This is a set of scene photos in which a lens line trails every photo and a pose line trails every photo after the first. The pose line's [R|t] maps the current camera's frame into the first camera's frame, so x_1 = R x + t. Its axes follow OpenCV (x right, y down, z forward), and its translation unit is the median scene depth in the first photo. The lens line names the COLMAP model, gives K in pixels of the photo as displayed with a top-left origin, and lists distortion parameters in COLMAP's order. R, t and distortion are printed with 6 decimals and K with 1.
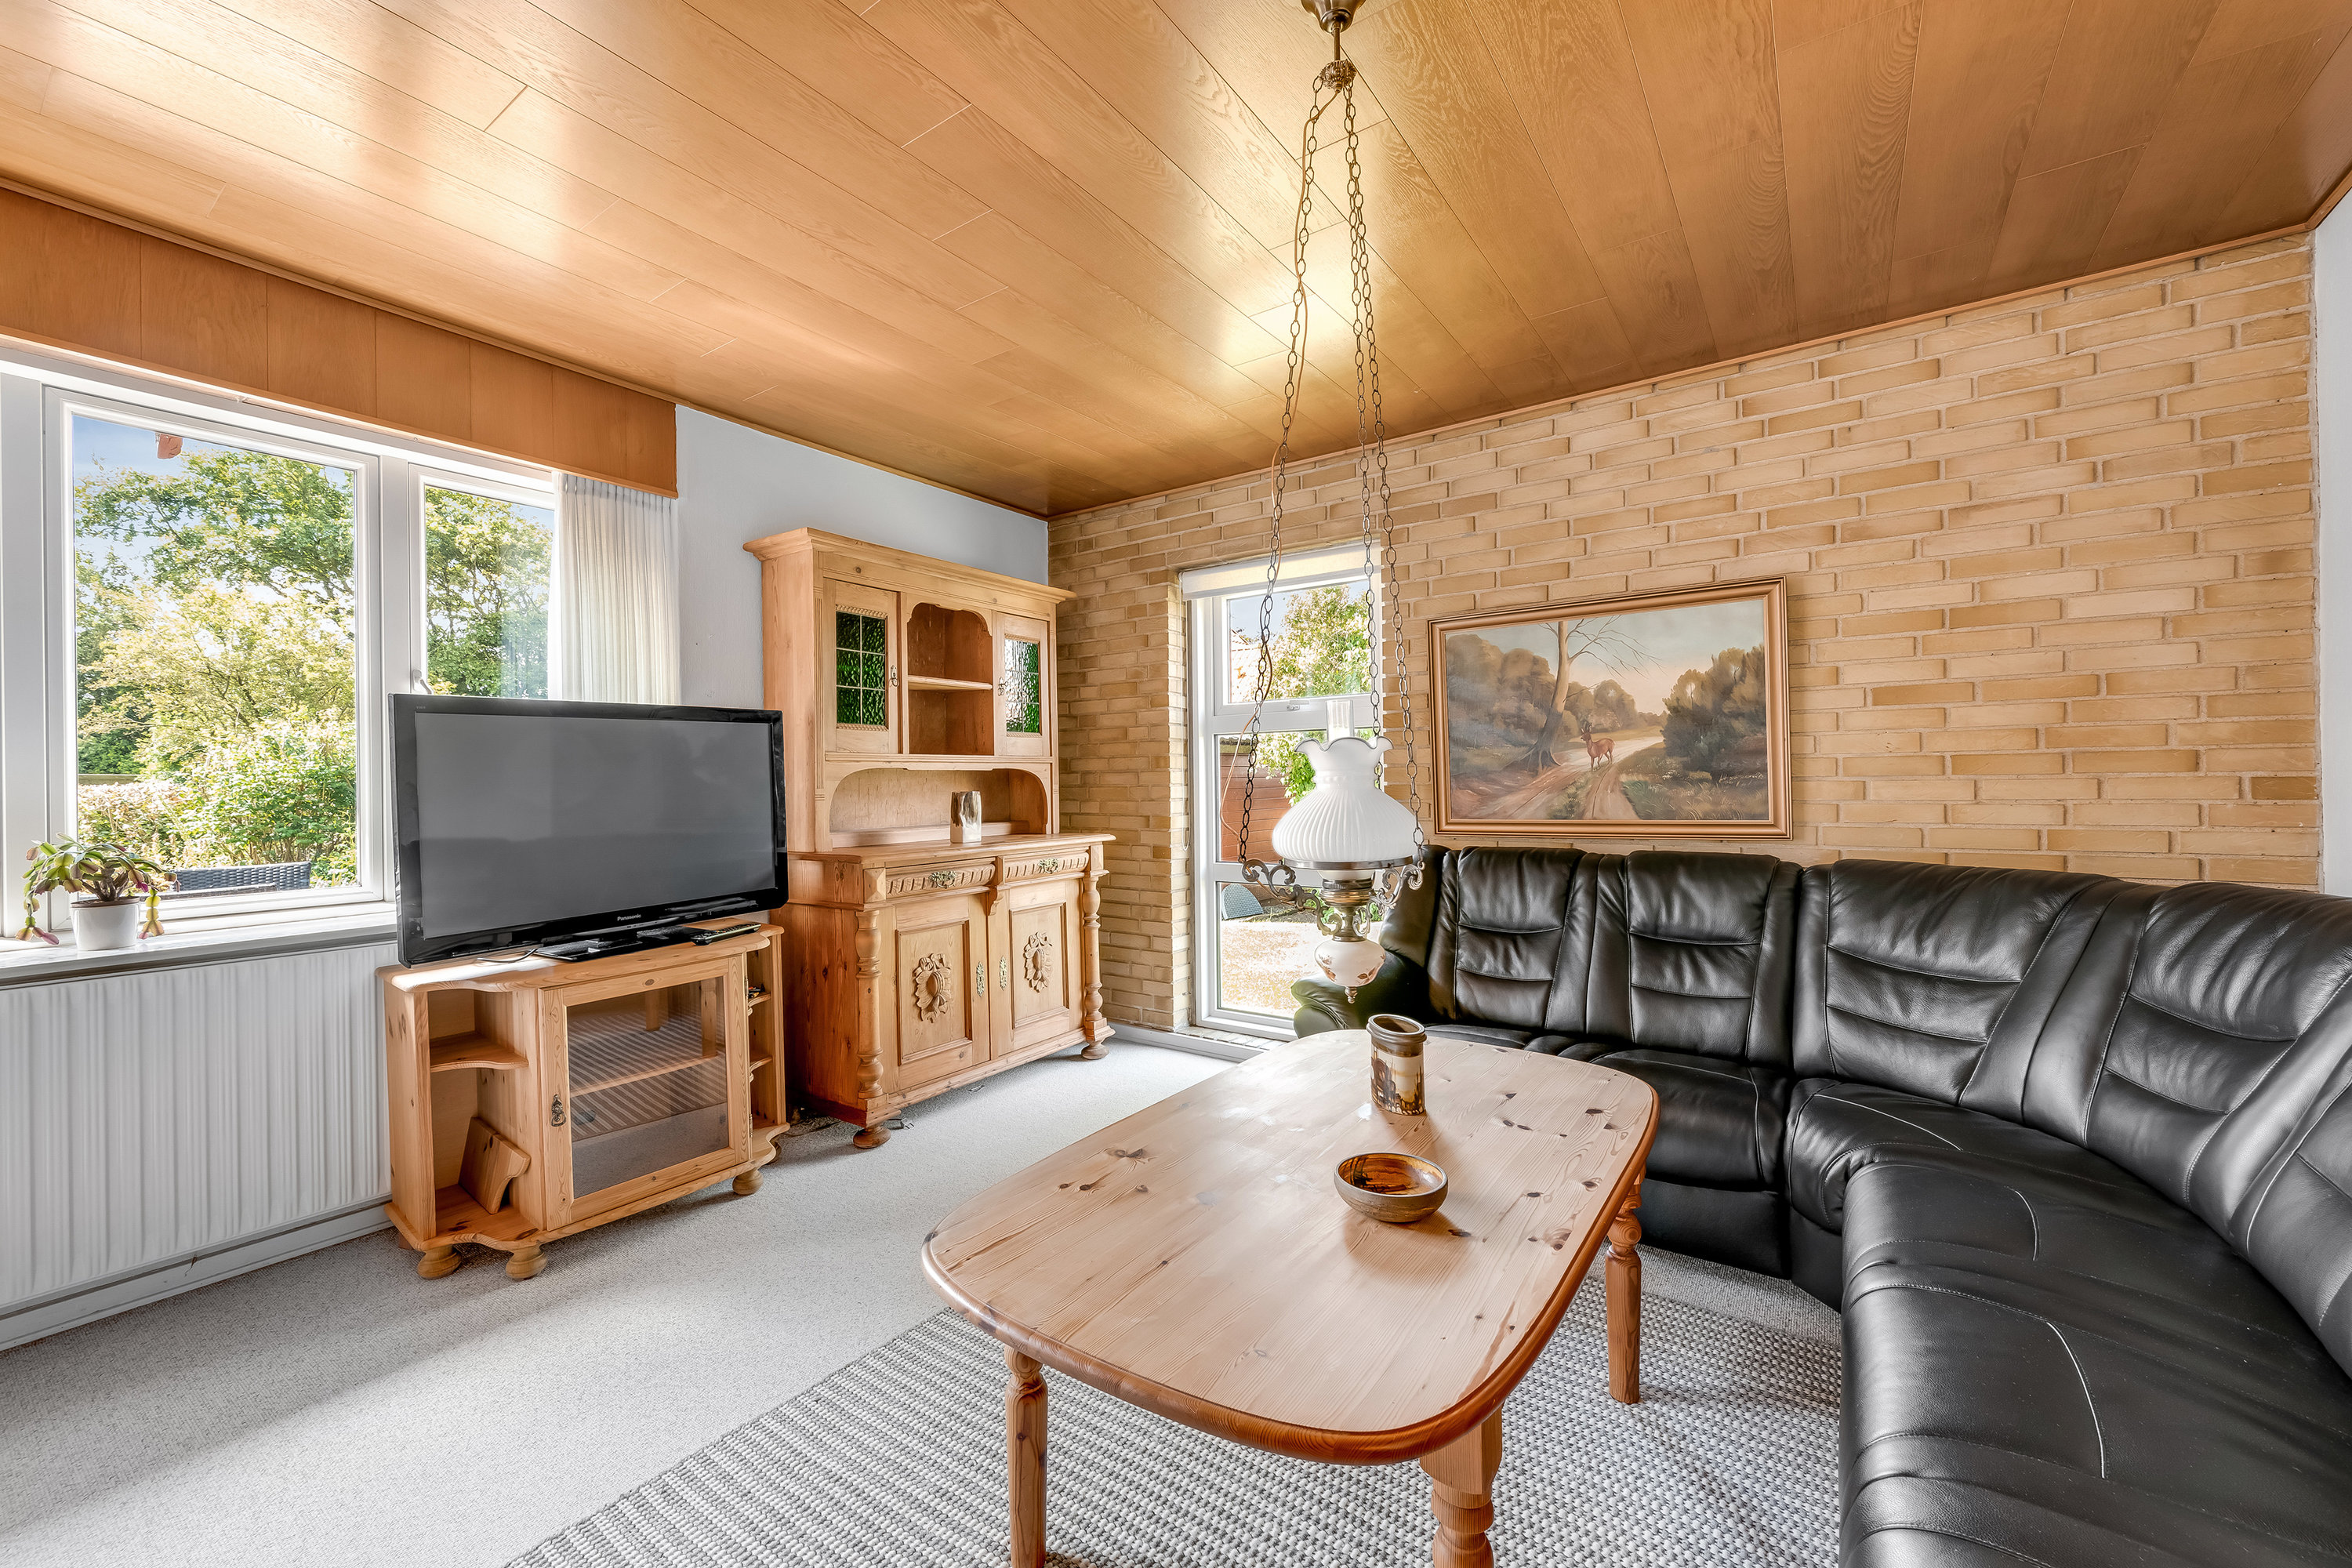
lens RADIAL K [[934.0, 0, 1178.1], [0, 934.0, 776.9], [0, 0, 1]] dist [0.000459, 0.000422]
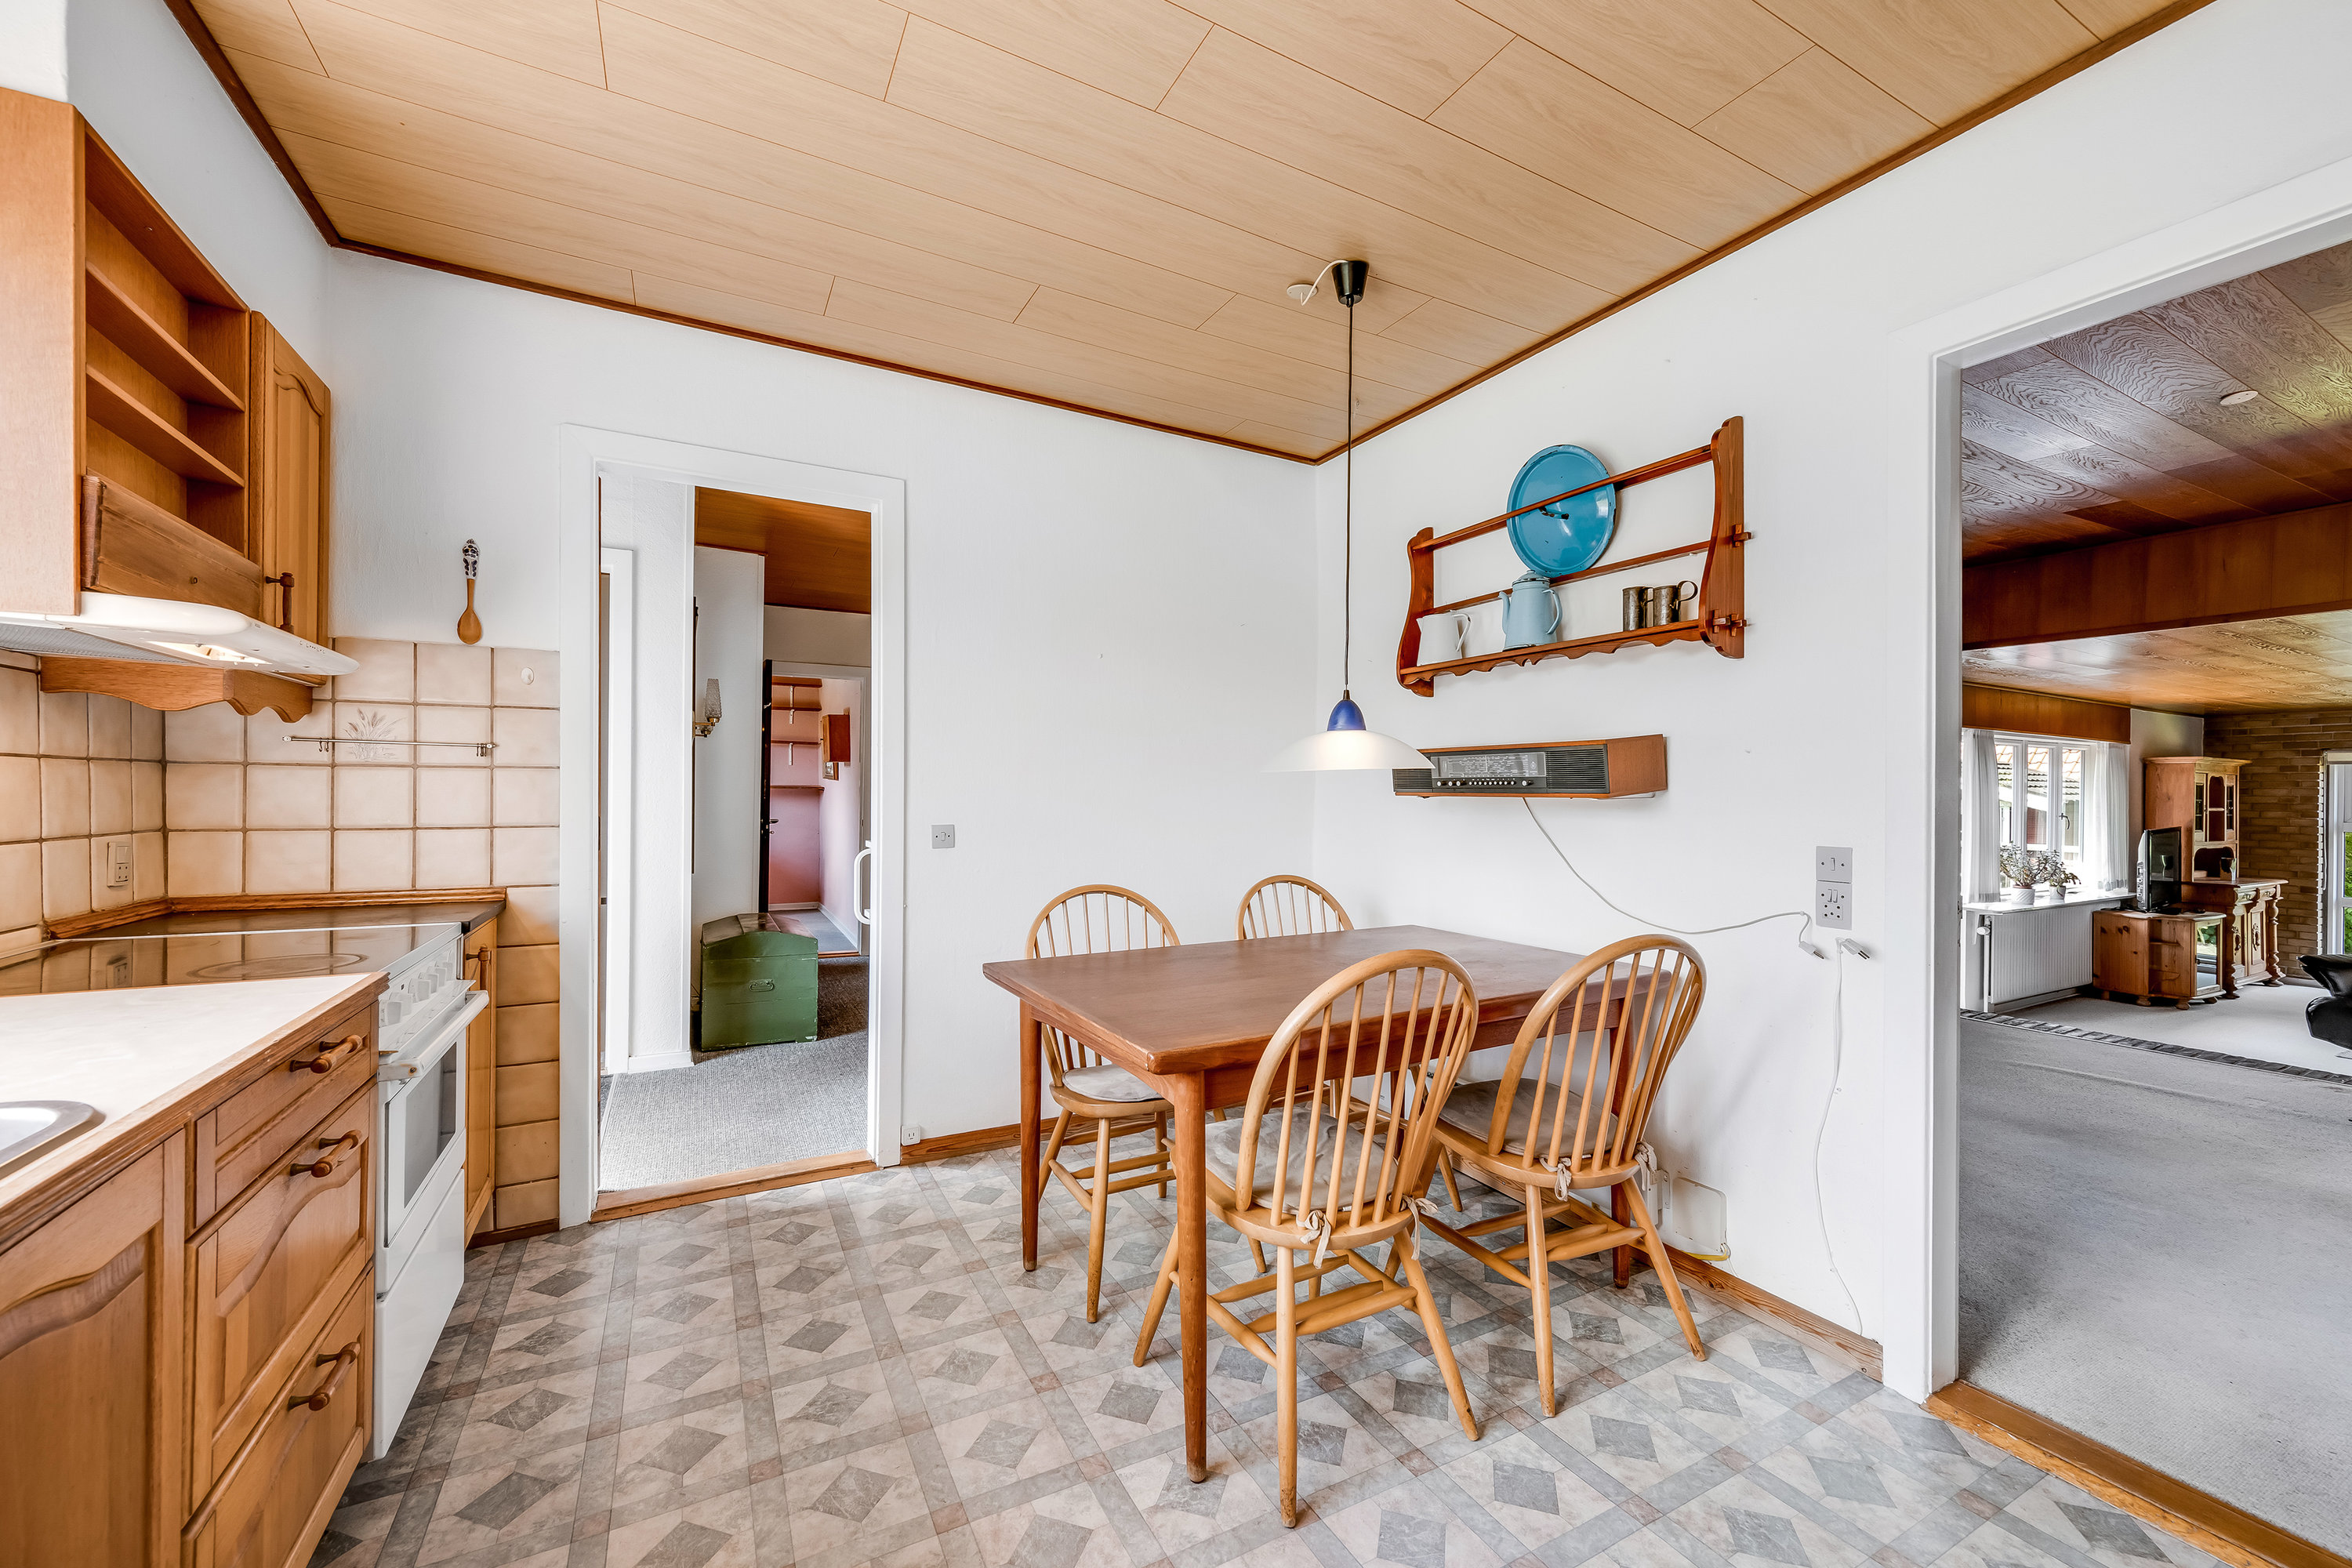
lens RADIAL K [[934.0, 0, 1162.9], [0, 934.0, 782.4], [0, 0, 1]] dist [0.000459, 0.000422]
pose [[0.897142, 0.025648, -0.440998, -1.343740], [-0.023012, 0.999671, 0.011325, -0.116904], [0.441143, -0.000012, 0.897437, -1.888955]]
